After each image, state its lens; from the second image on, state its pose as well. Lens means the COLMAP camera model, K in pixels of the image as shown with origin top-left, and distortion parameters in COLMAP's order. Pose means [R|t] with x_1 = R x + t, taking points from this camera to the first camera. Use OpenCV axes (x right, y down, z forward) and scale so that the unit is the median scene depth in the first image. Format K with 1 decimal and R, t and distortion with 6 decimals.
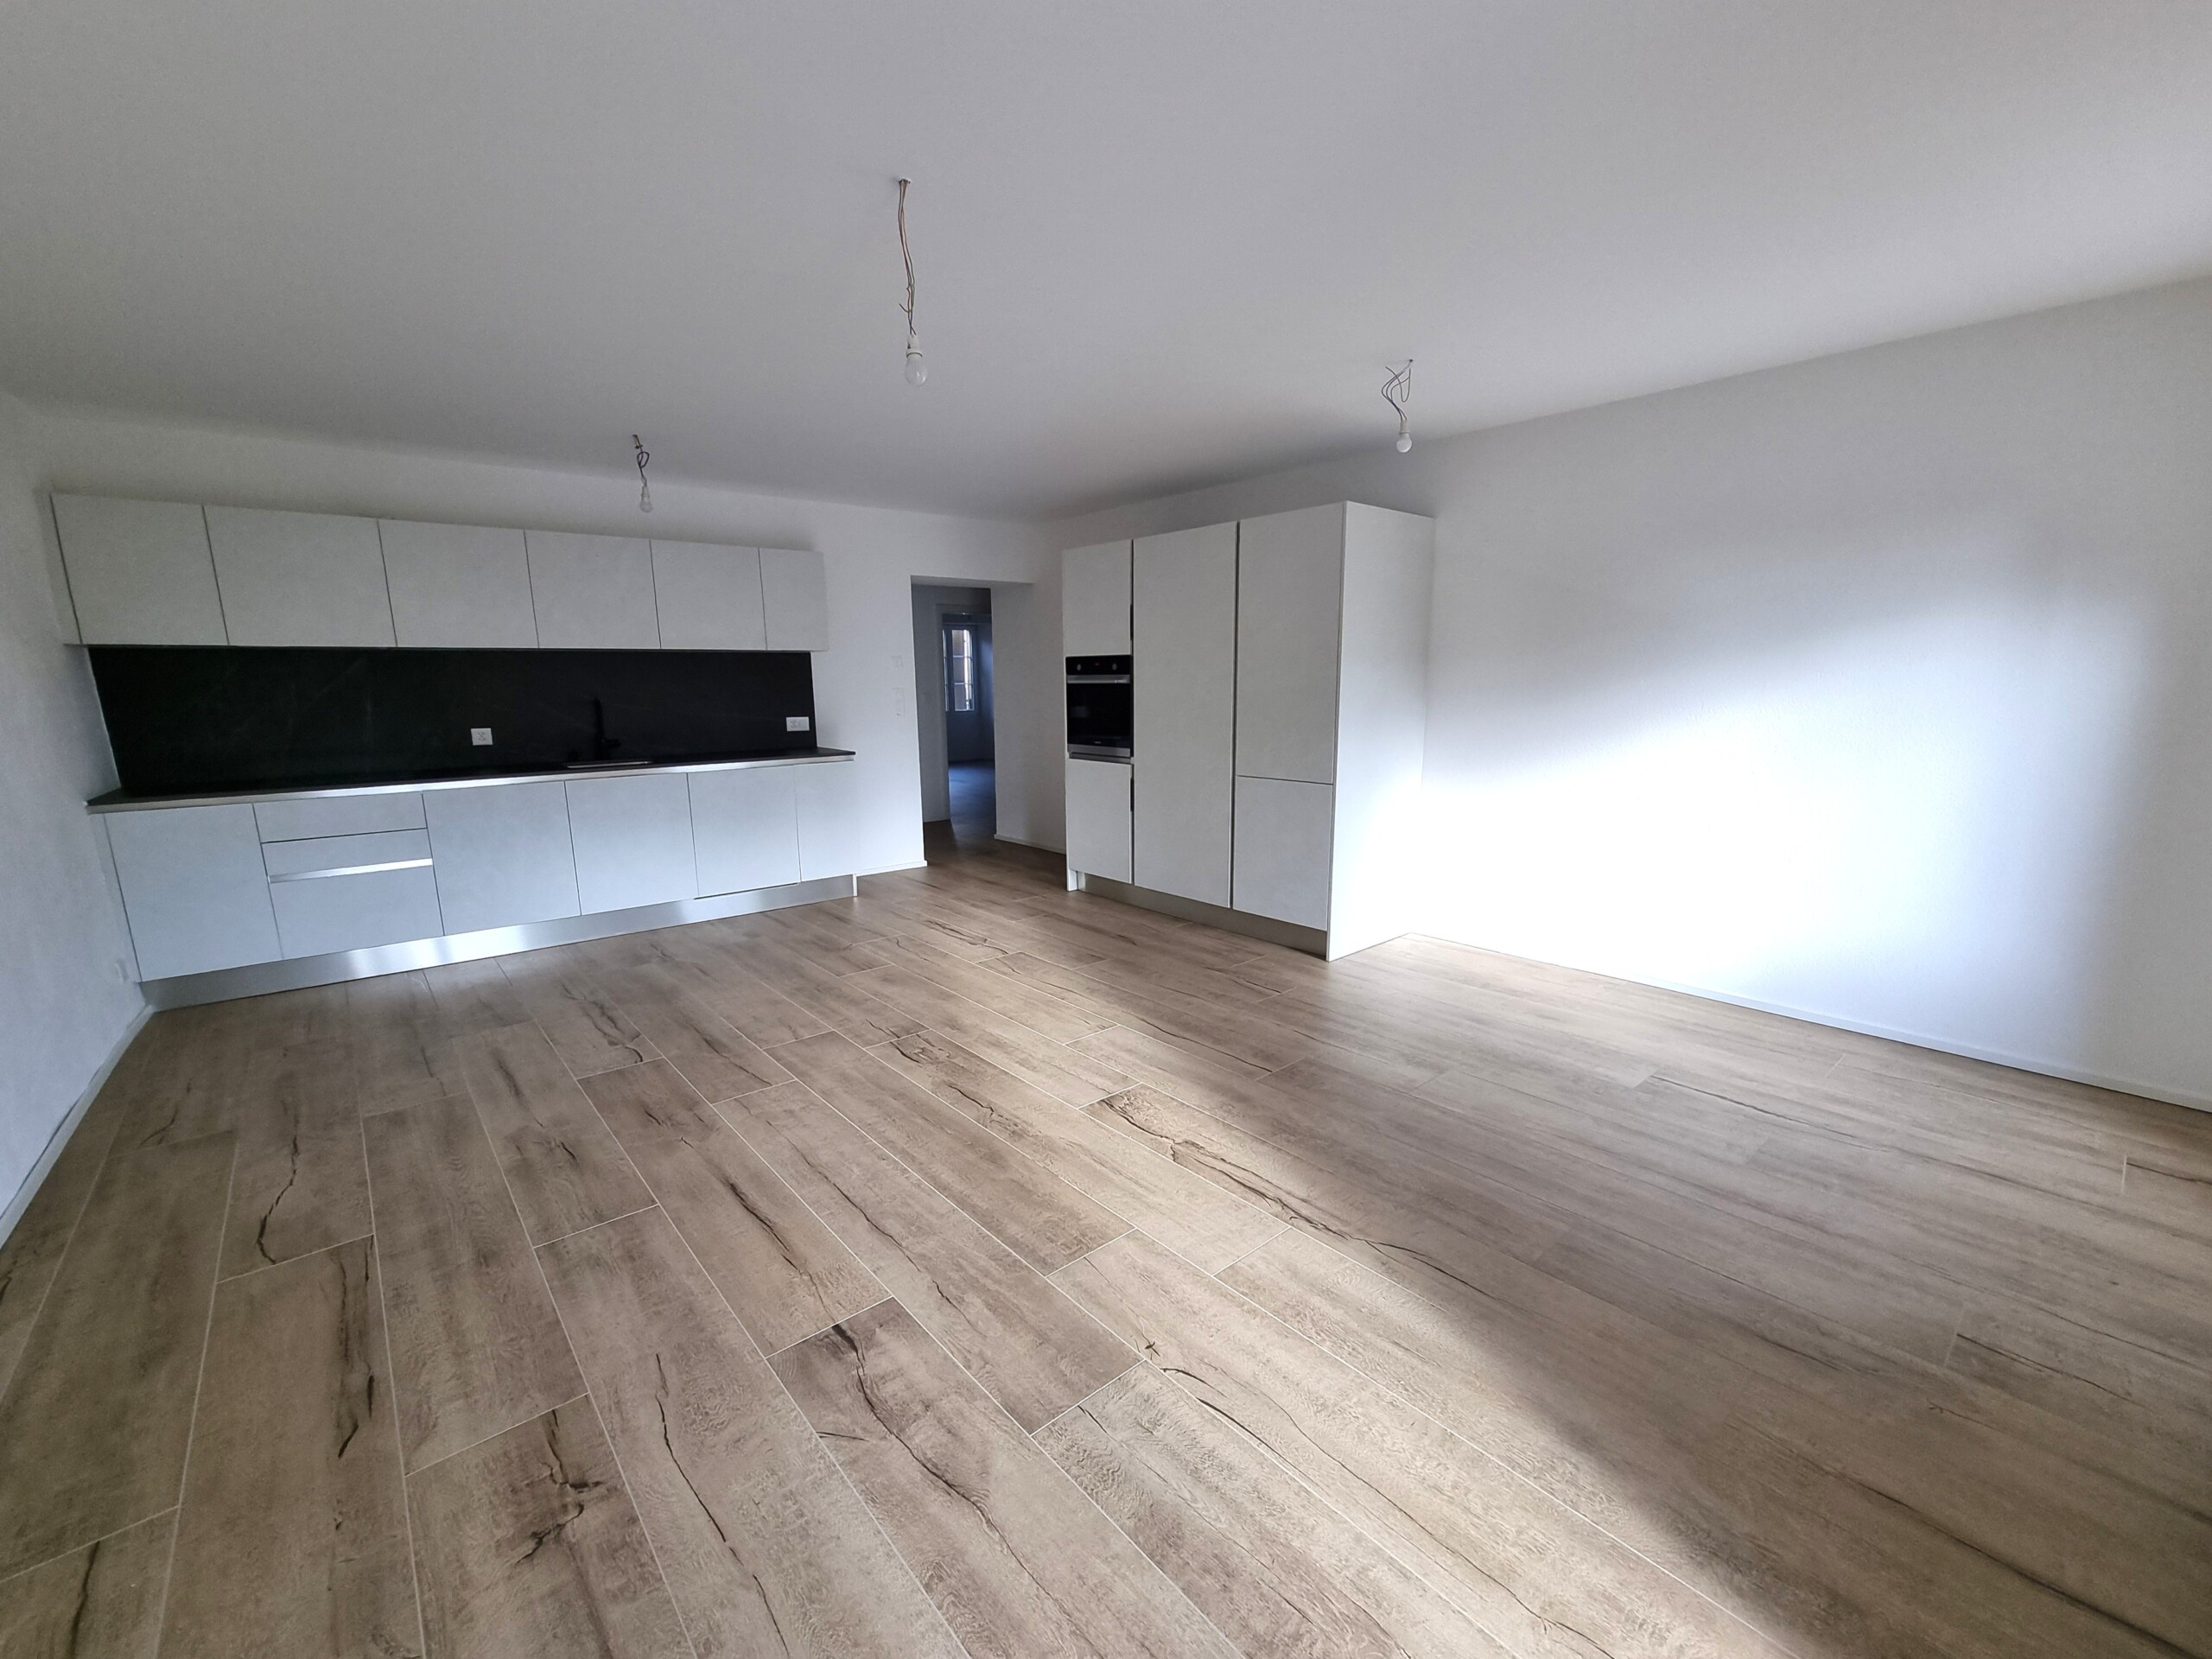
lens RADIAL K [[908.3, 0, 1099.1], [0, 908.3, 856.2], [0, 0, 1]] dist [-0.005666, 0.003180]
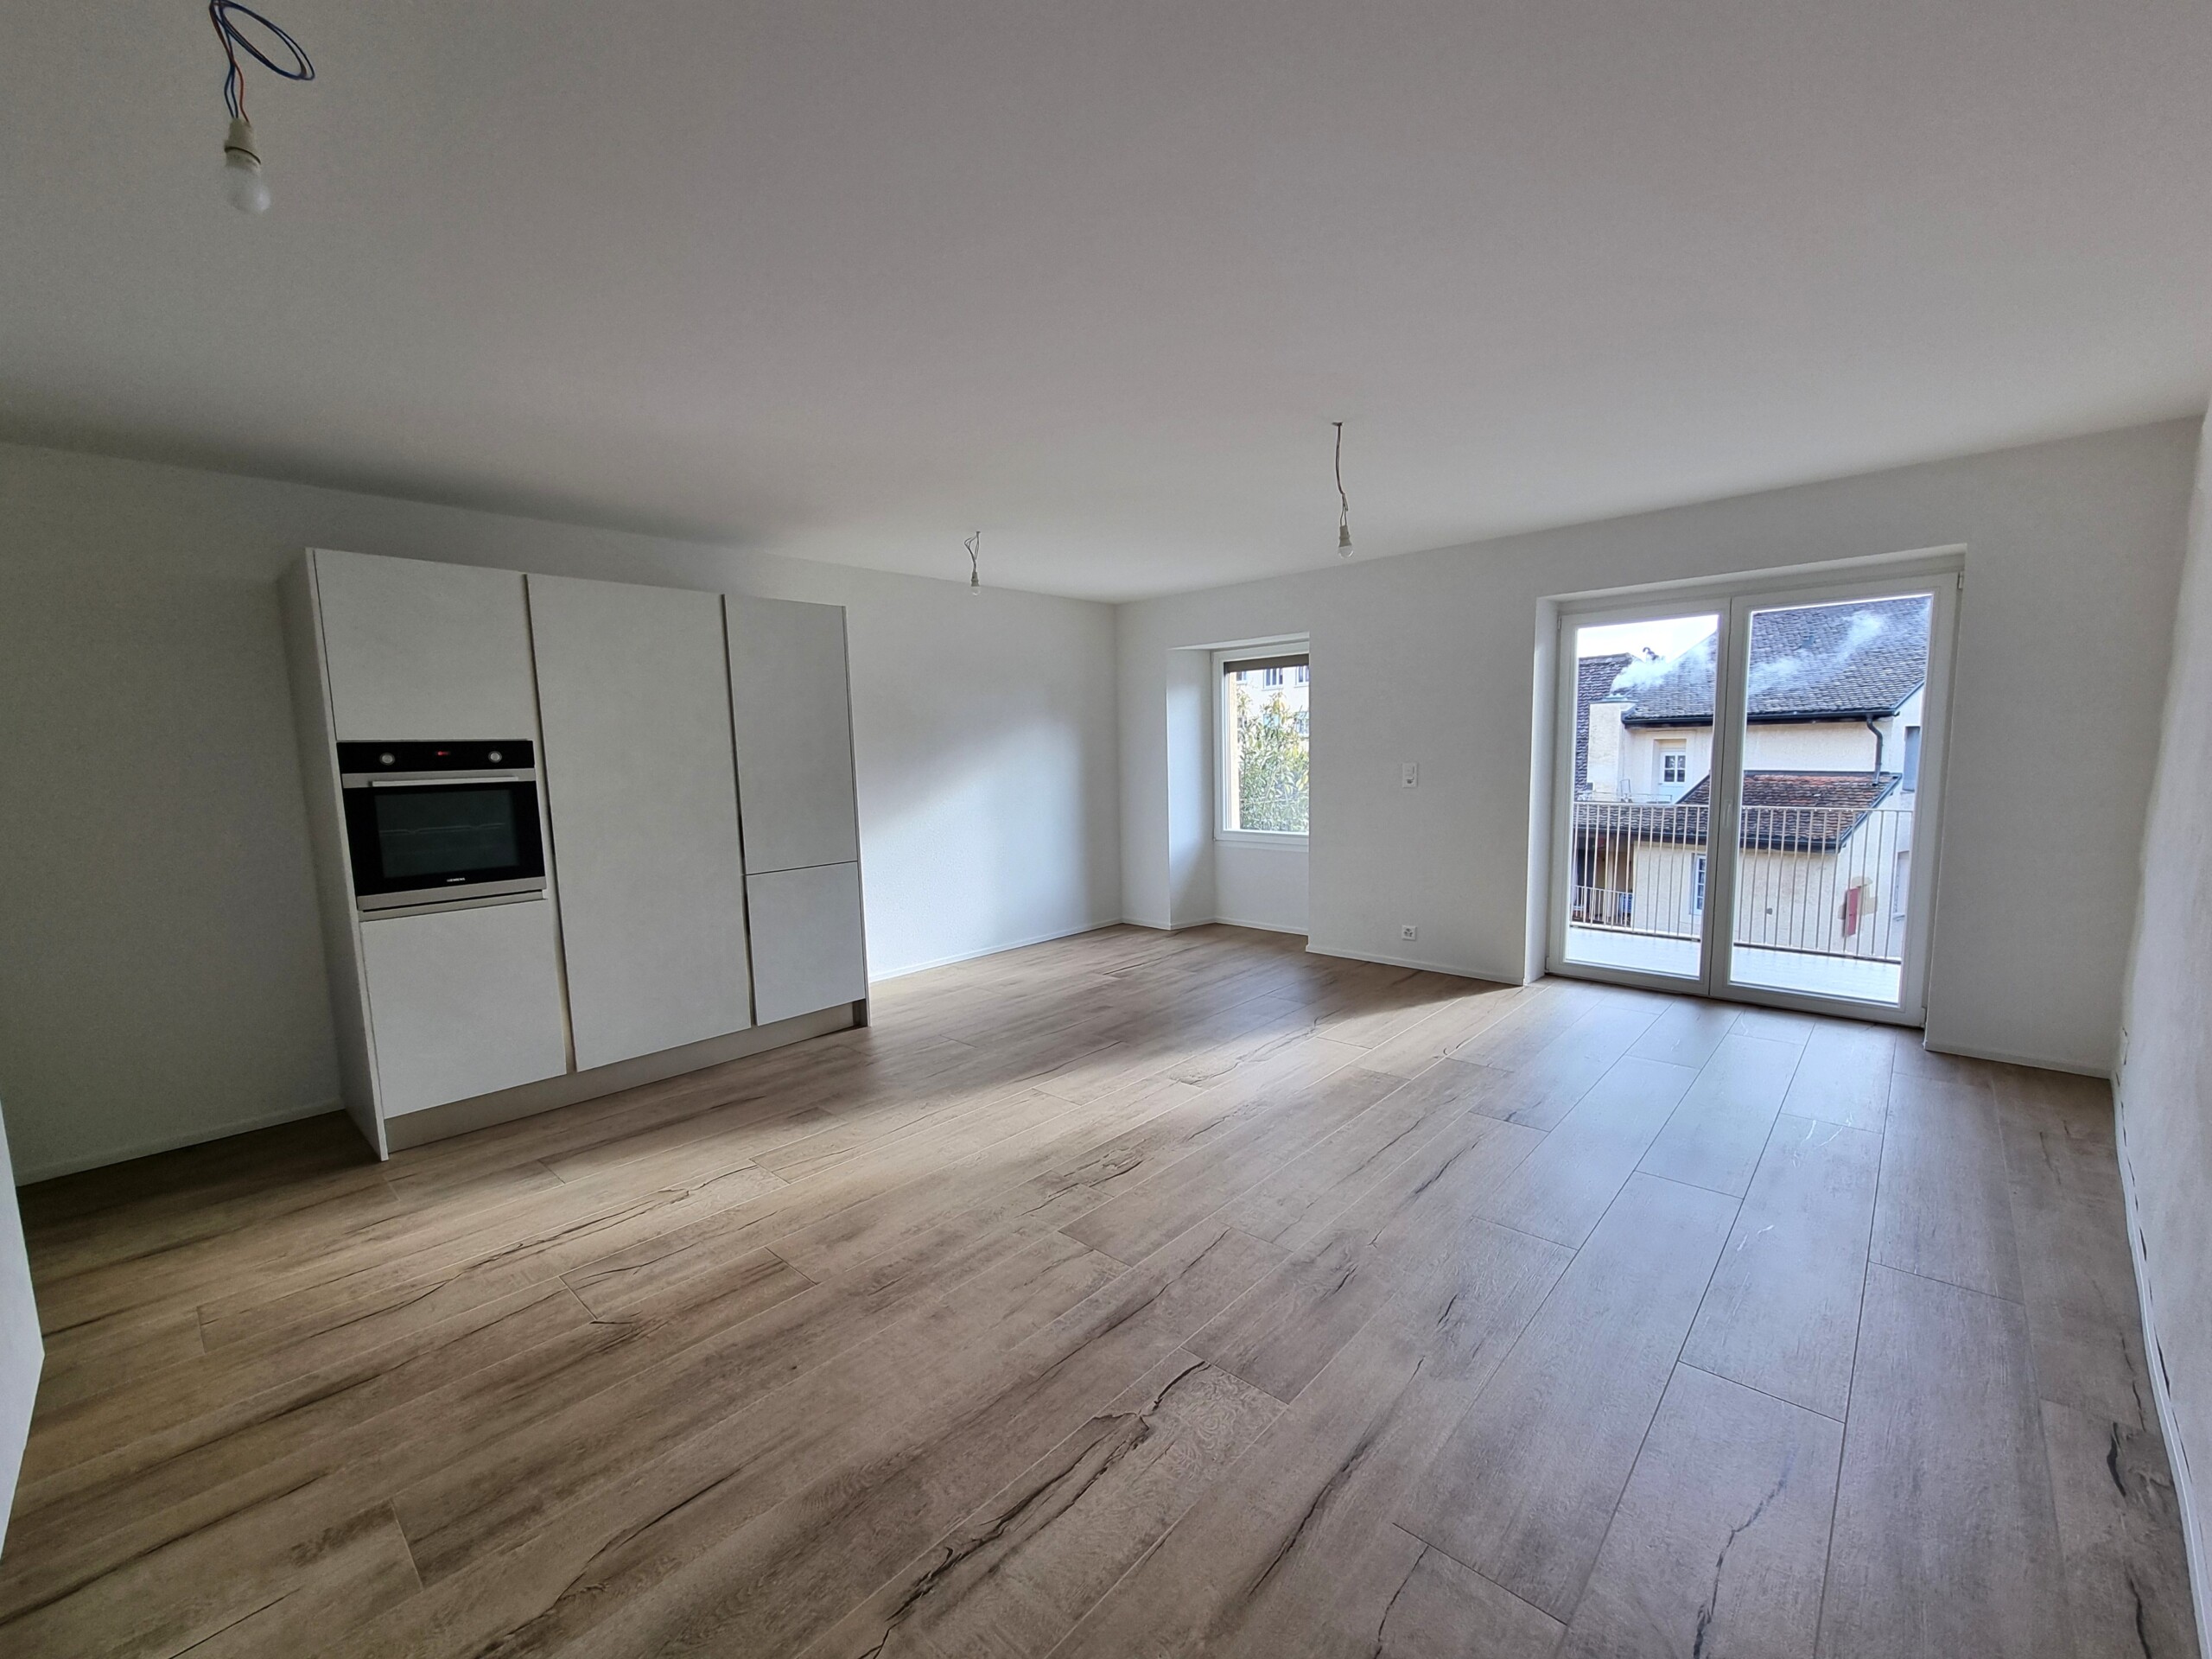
lens RADIAL K [[908.3, 0, 1099.1], [0, 908.3, 856.2], [0, 0, 1]] dist [-0.005666, 0.003180]
pose [[-0.118803, -0.104397, 0.987414, -1.068021], [0.219820, 0.967015, 0.128688, -0.203349], [-0.968279, 0.232342, -0.091935, 1.041066]]
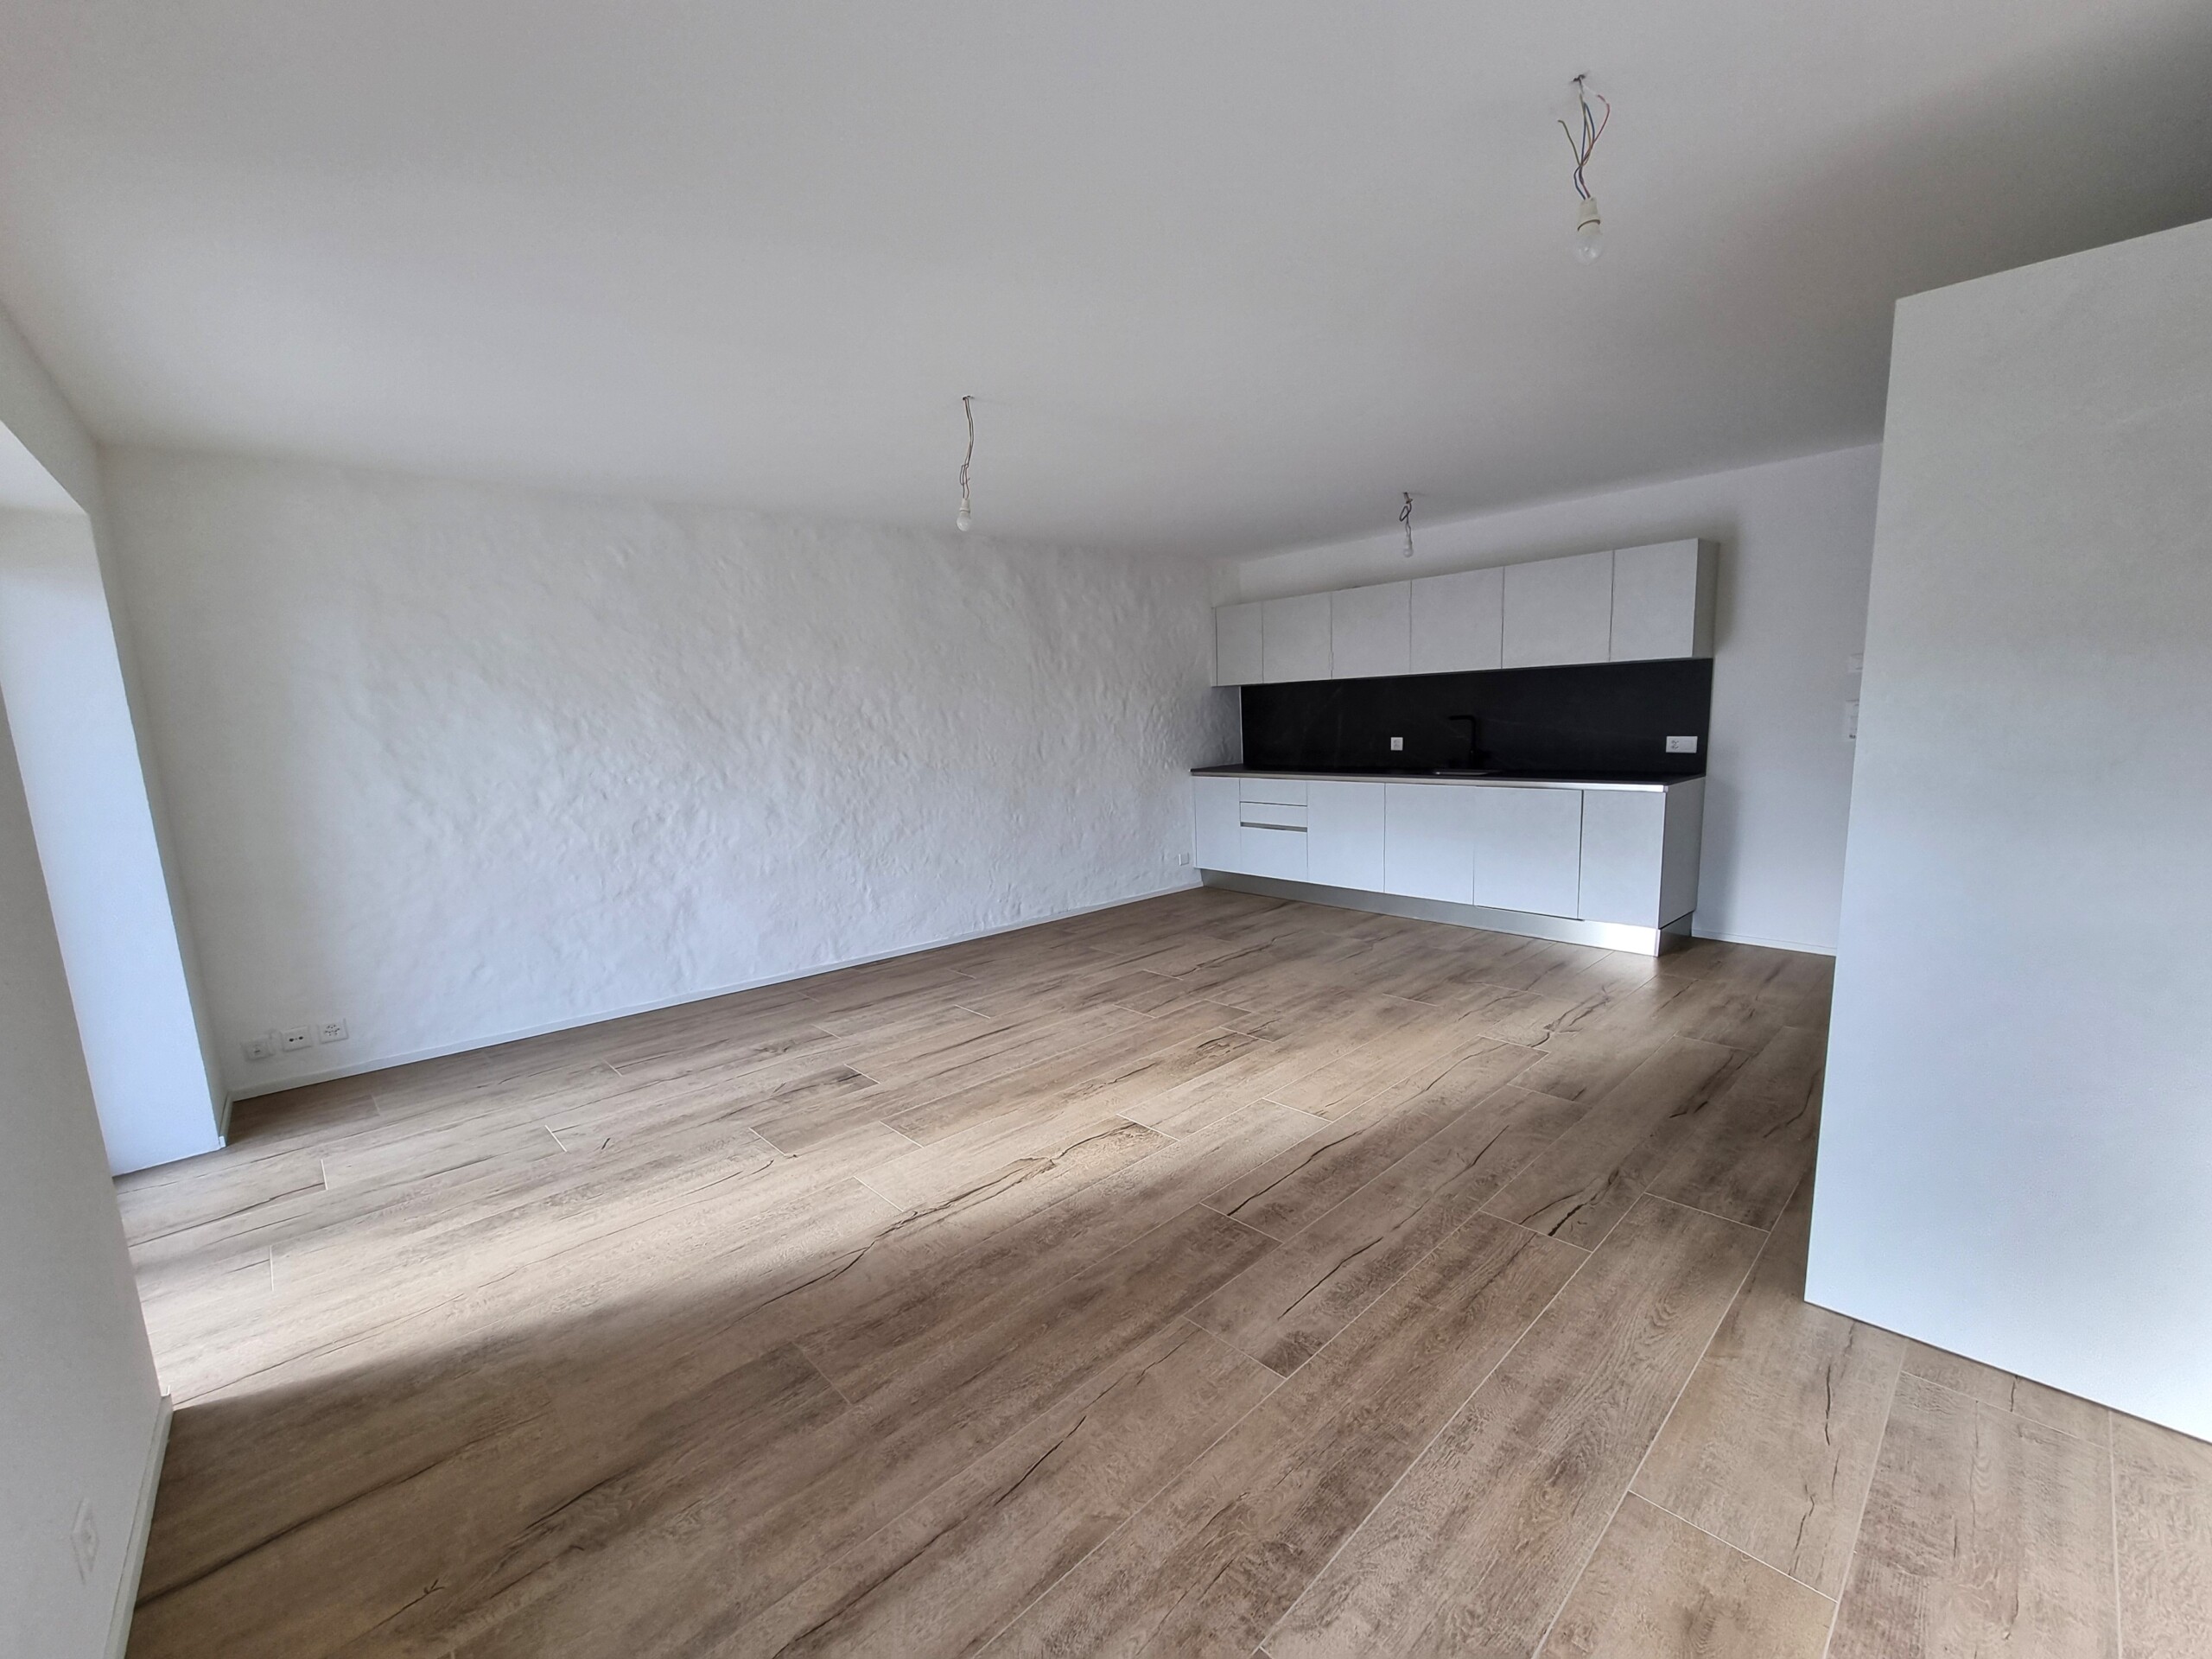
lens RADIAL K [[908.3, 0, 1099.1], [0, 908.3, 856.2], [0, 0, 1]] dist [-0.005666, 0.003180]
pose [[0.046349, 0.166335, -0.984979, 0.868323], [-0.154394, 0.975383, 0.157450, -0.166004], [0.986922, 0.144777, 0.070889, 0.751242]]
